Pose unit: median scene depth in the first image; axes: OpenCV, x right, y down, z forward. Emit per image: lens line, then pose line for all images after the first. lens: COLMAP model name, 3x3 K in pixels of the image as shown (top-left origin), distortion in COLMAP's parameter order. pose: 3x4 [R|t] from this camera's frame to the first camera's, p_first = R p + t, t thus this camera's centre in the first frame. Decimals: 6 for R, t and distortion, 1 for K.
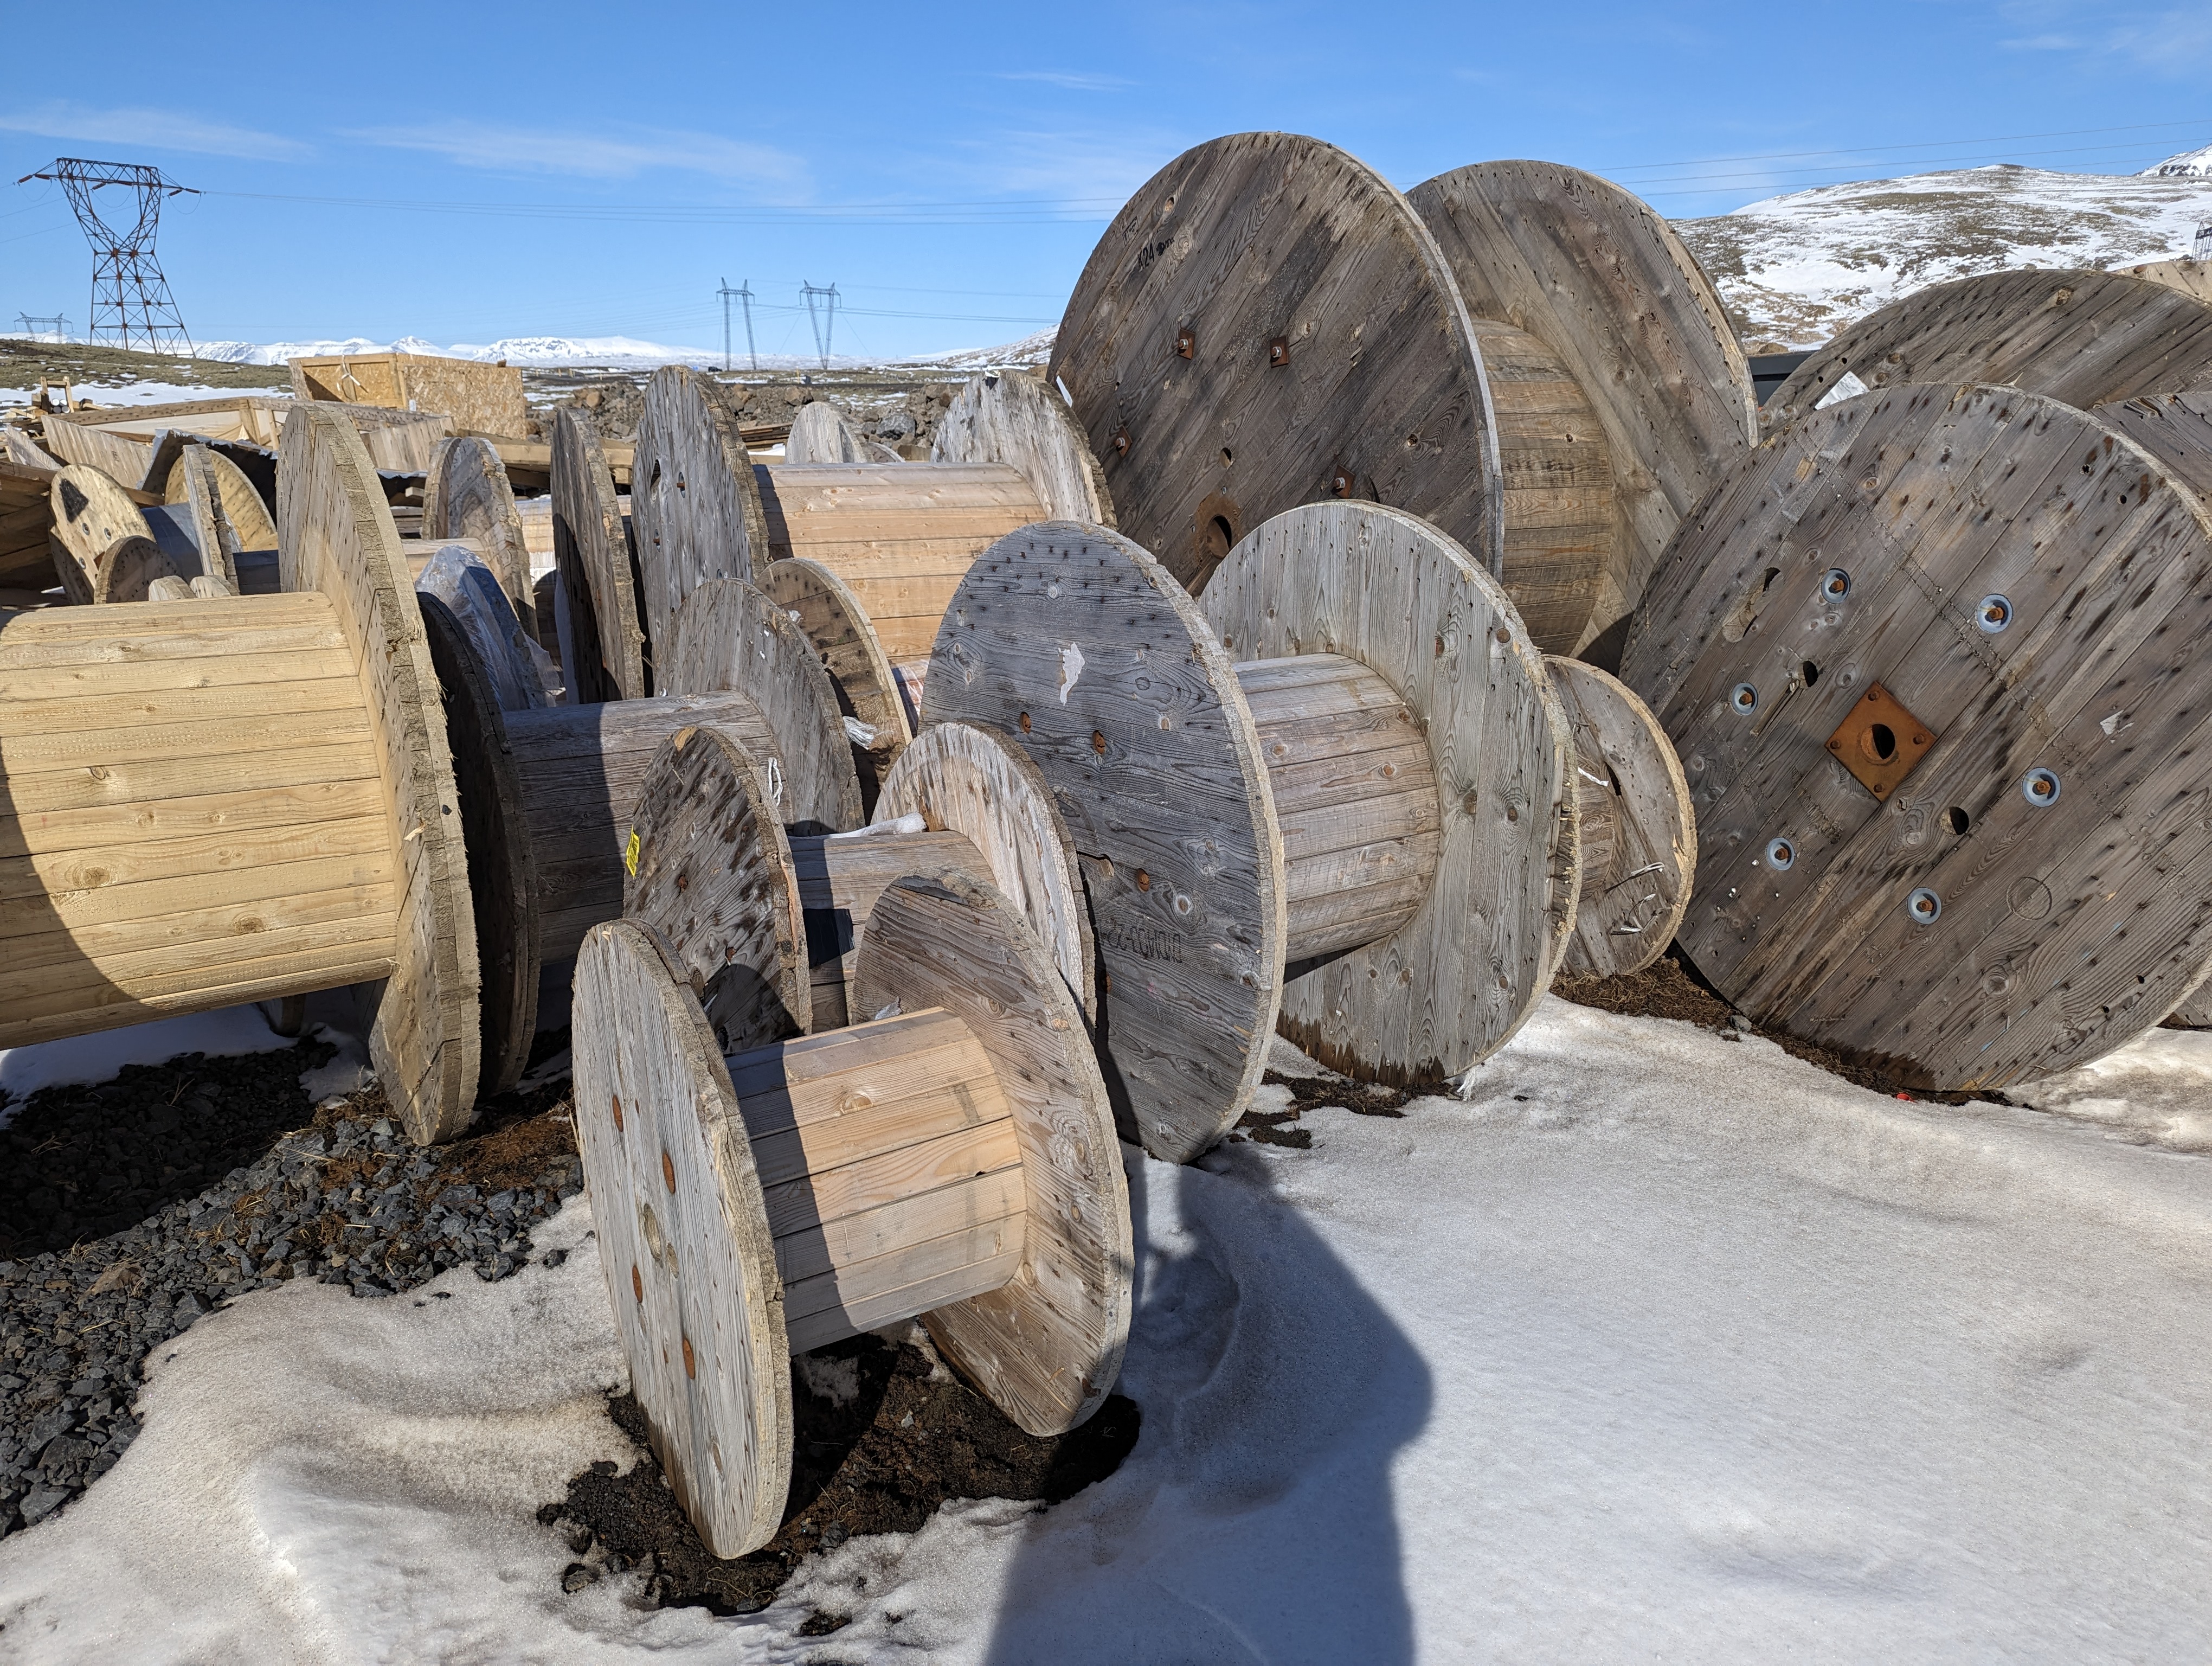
lens RADIAL K [[1553.9, 0, 1087.1], [0, 1553.9, 824.8], [0, 0, 1]] dist [0.055977, -0.046732]
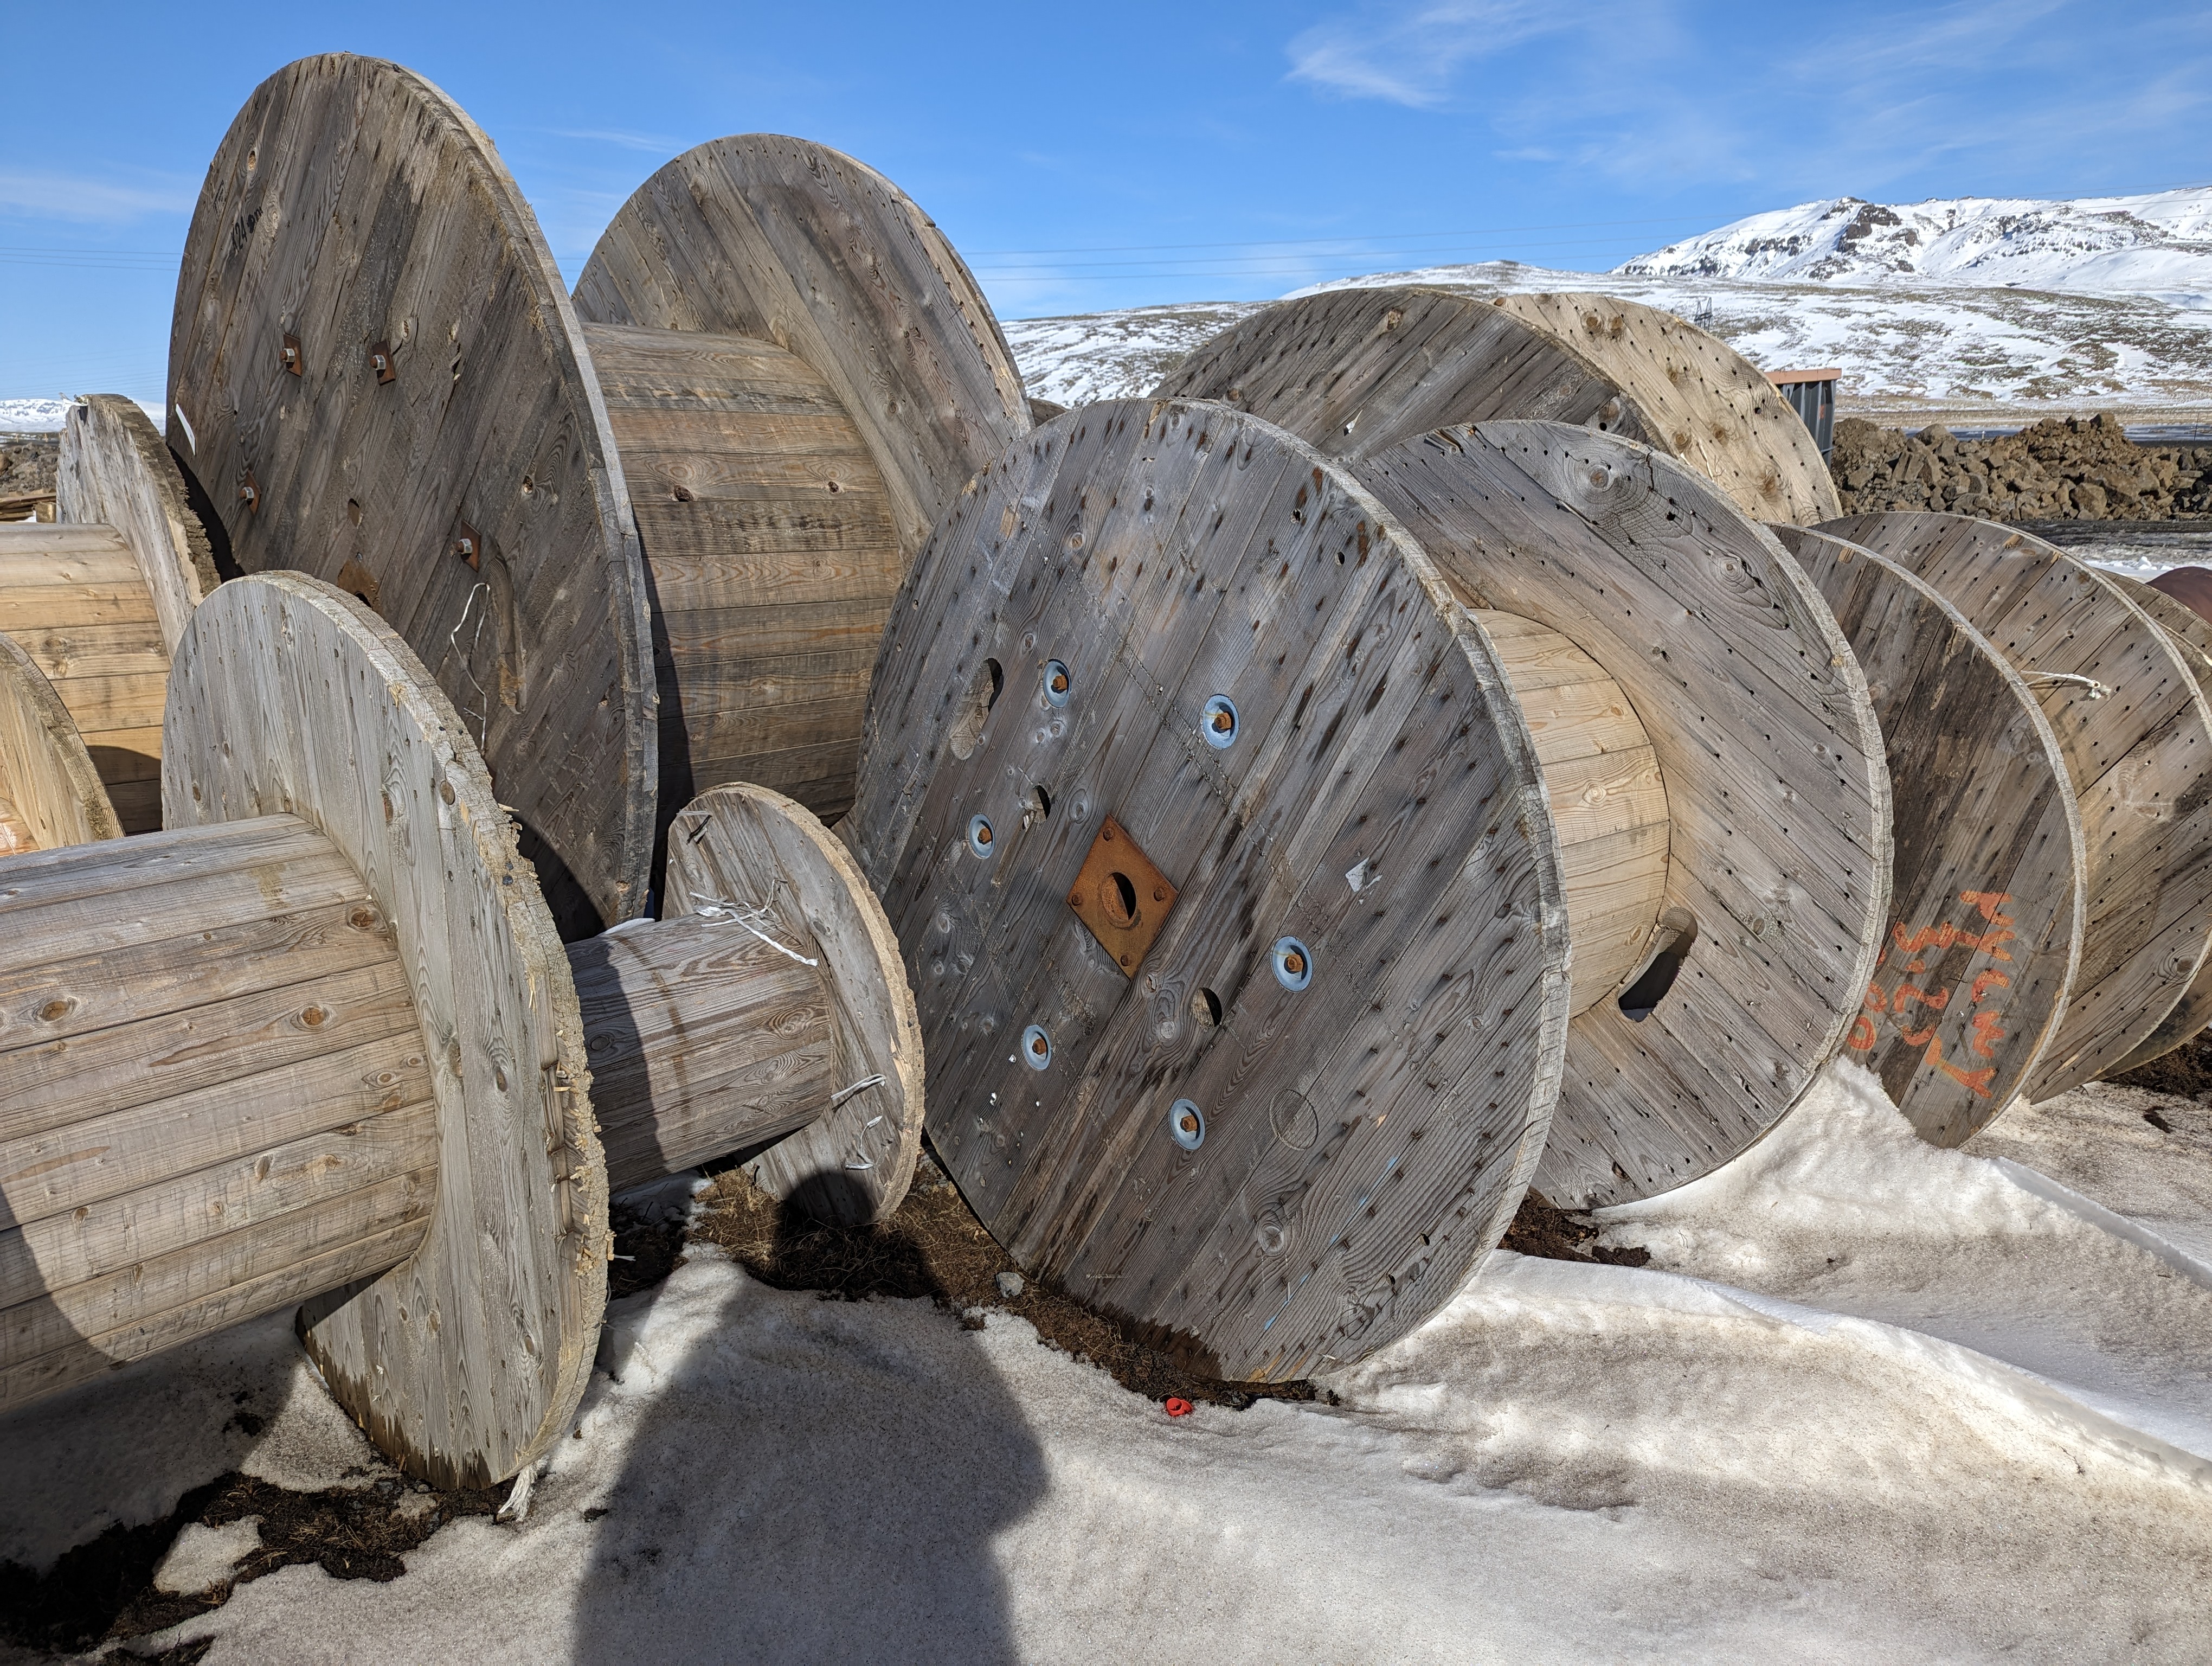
lens RADIAL K [[1553.9, 0, 1105.1], [0, 1553.9, 844.2], [0, 0, 1]] dist [0.055977, -0.046732]
pose [[0.966336, -0.063954, 0.249210, 0.257142], [0.071121, 0.997270, -0.019851, -0.050733], [-0.247260, 0.036907, 0.968246, 0.249312]]
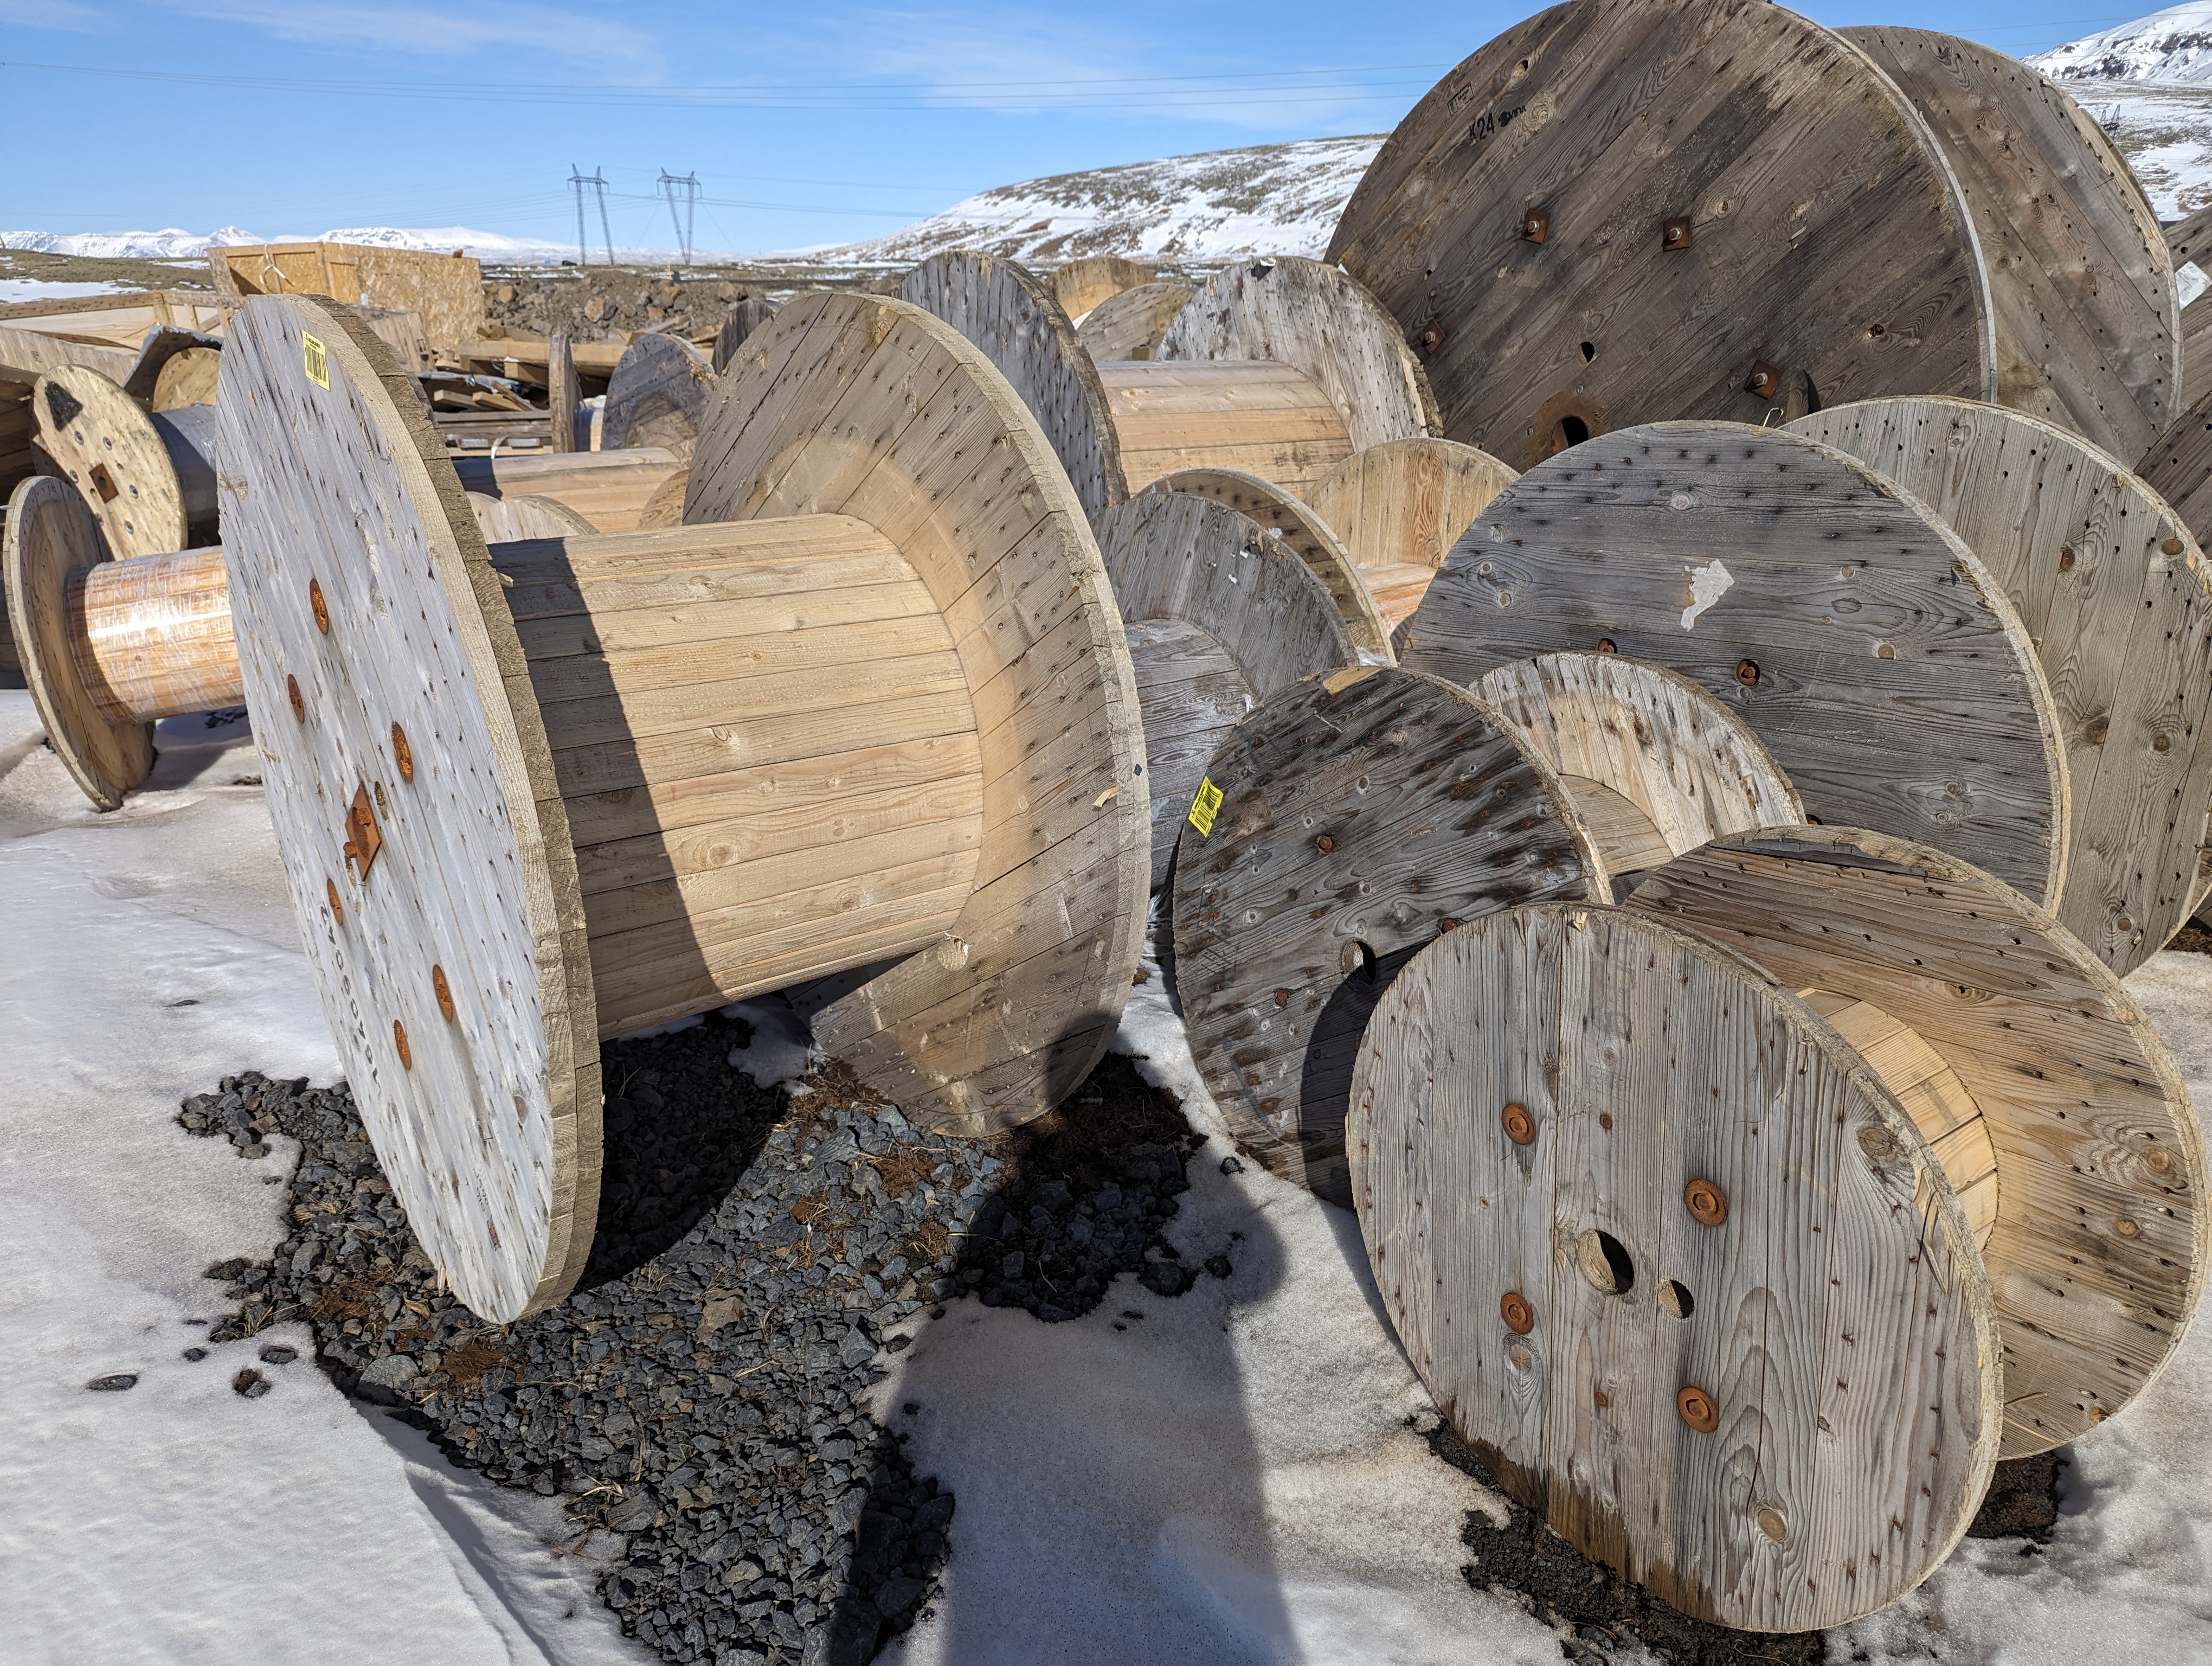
lens RADIAL K [[1553.9, 0, 1097.1], [0, 1553.9, 848.0], [0, 0, 1]] dist [0.055977, -0.046732]
pose [[0.996661, -0.024482, 0.077899, -0.308808], [0.018839, 0.997200, 0.072364, -0.017675], [-0.079453, -0.070655, 0.994331, 0.088462]]
